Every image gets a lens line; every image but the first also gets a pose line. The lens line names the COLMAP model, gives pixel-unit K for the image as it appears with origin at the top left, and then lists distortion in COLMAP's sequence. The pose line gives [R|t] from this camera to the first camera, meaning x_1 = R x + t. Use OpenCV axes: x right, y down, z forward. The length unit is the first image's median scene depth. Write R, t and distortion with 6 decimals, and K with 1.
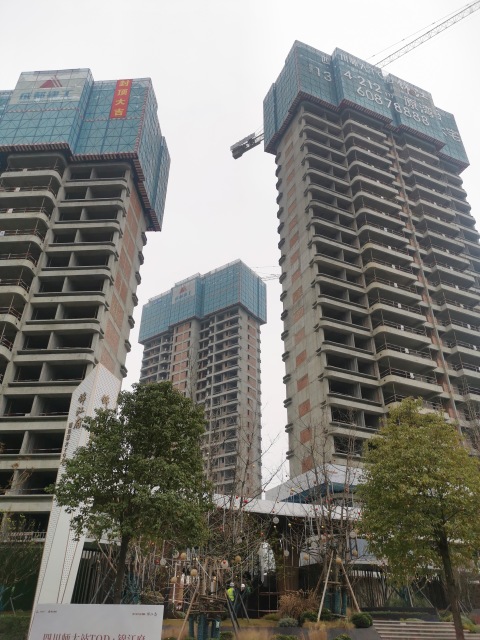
lens RADIAL K [[489.9, 0, 245.4], [0, 489.9, 320.7], [0, 0, 1]] dist [0.049048, -0.032263]
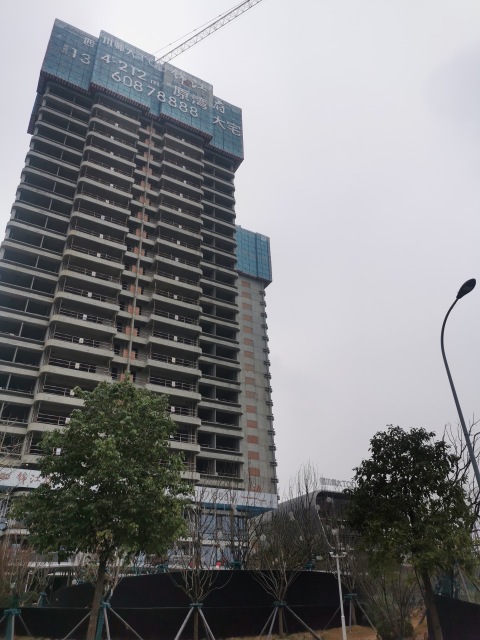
lens RADIAL K [[489.9, 0, 238.9], [0, 489.9, 324.9], [0, 0, 1]] dist [0.049048, -0.032263]
pose [[0.997219, 0.019168, 0.072024, 0.398713], [-0.019797, 0.999772, 0.008020, 0.011173], [-0.071854, -0.009424, 0.997371, 0.008028]]
